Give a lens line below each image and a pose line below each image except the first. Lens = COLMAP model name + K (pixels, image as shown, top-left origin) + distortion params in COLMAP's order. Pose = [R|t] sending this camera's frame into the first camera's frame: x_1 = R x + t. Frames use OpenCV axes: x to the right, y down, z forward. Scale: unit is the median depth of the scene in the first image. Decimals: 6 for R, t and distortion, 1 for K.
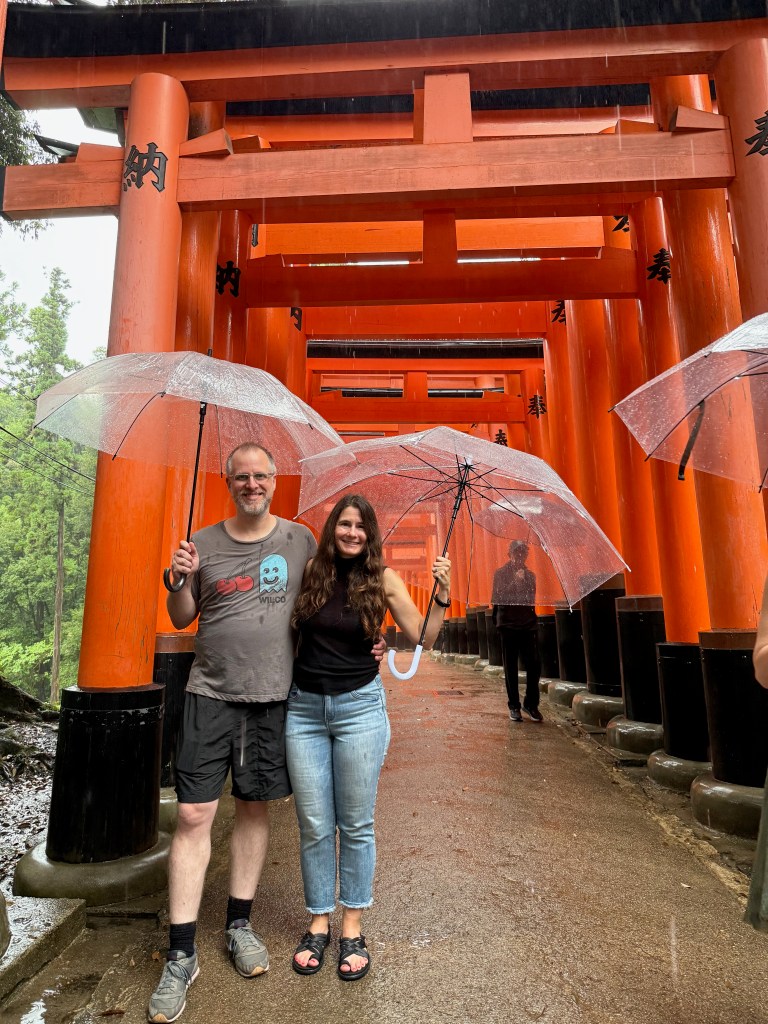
lens RADIAL K [[727.0, 0, 384.6], [0, 727.0, 511.2], [0, 0, 1]] dist [0.014414, -0.011935]
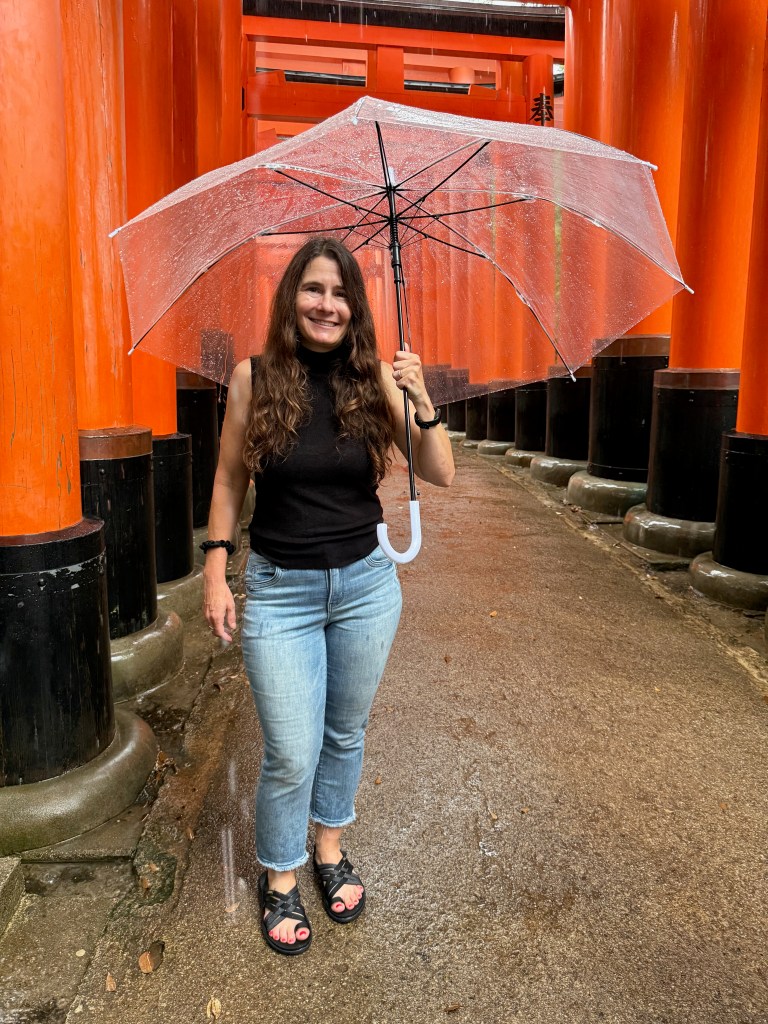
lens RADIAL K [[727.0, 0, 389.2], [0, 727.0, 510.8], [0, 0, 1]] dist [0.014414, -0.011935]
pose [[0.993009, -0.008738, 0.117713, -0.079931], [-0.031668, 0.940972, 0.337000, 0.001949], [-0.113709, -0.338372, 0.934117, 0.235599]]
